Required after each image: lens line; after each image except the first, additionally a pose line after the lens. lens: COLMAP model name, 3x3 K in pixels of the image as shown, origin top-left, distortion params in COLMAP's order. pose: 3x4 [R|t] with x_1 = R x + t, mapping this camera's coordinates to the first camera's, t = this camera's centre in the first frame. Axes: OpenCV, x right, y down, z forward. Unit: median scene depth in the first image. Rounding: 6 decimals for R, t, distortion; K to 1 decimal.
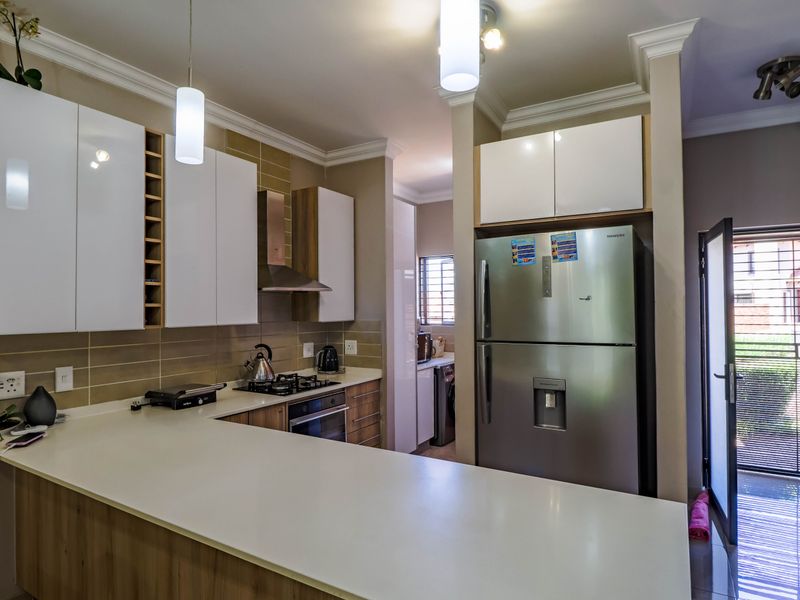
lens RADIAL K [[465.7, 0, 400.0], [0, 465.7, 300.0], [0, 0, 1]] dist [-0.004608, -0.001261]
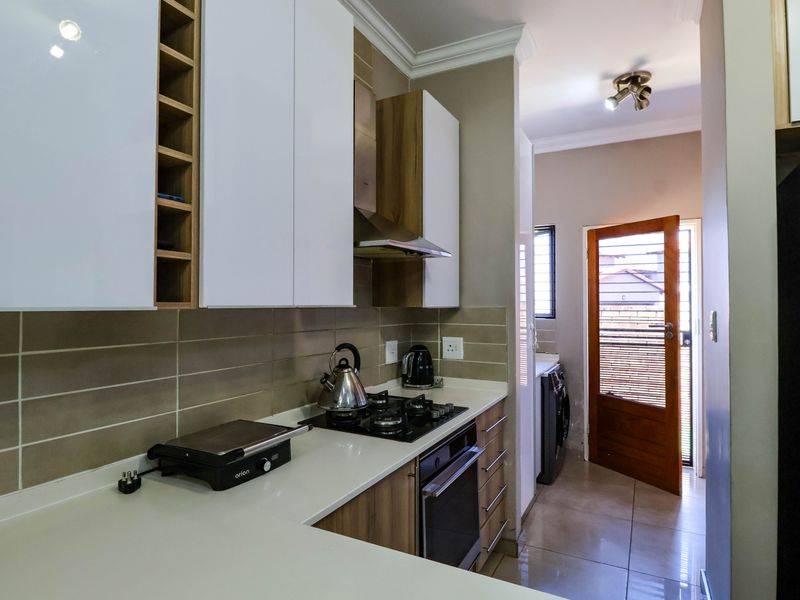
lens RADIAL K [[459.3, 0, 396.4], [0, 459.3, 295.7], [0, 0, 1]] dist [-0.008583, -0.002236]
pose [[0.998944, 0.010132, 0.044807, -0.261602], [-0.010058, 0.999948, -0.001882, 0.036123], [-0.044824, 0.001430, 0.998994, 0.430927]]
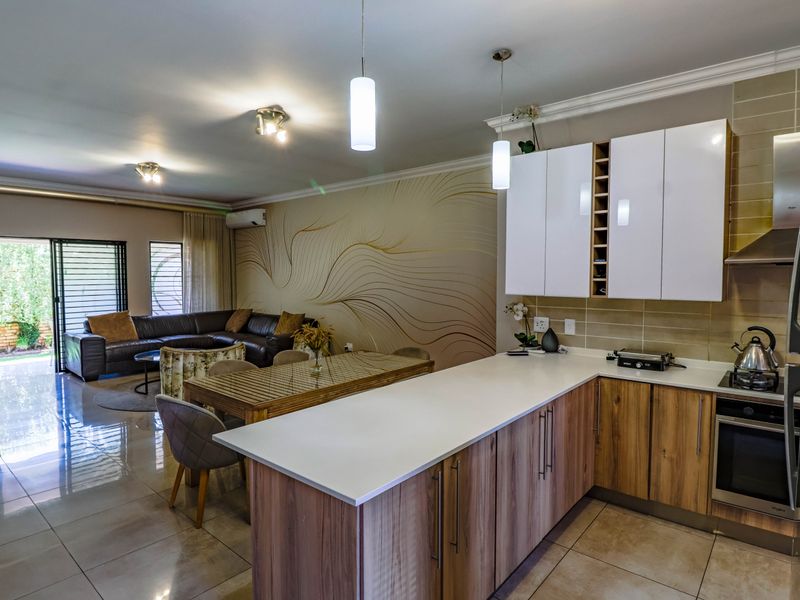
lens RADIAL K [[465.7, 0, 400.0], [0, 465.7, 300.0], [0, 0, 1]] dist [-0.004608, -0.001261]
pose [[-0.162576, 0.063028, -0.984681, 0.627555], [0.016094, 0.997994, 0.061223, -0.015276], [0.986565, -0.005894, -0.163264, 0.501952]]
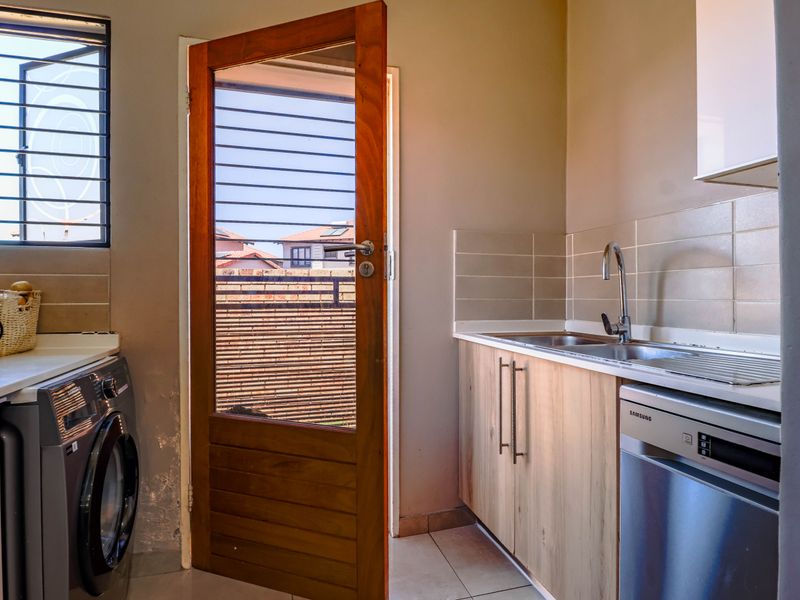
lens RADIAL K [[459.3, 0, 396.4], [0, 459.3, 295.7], [0, 0, 1]] dist [-0.008583, -0.002236]
pose [[0.677469, 0.008532, 0.735502, 0.061848], [-0.013157, 0.999913, 0.000520, 0.138998], [-0.735433, -0.010030, 0.677523, 1.063719]]
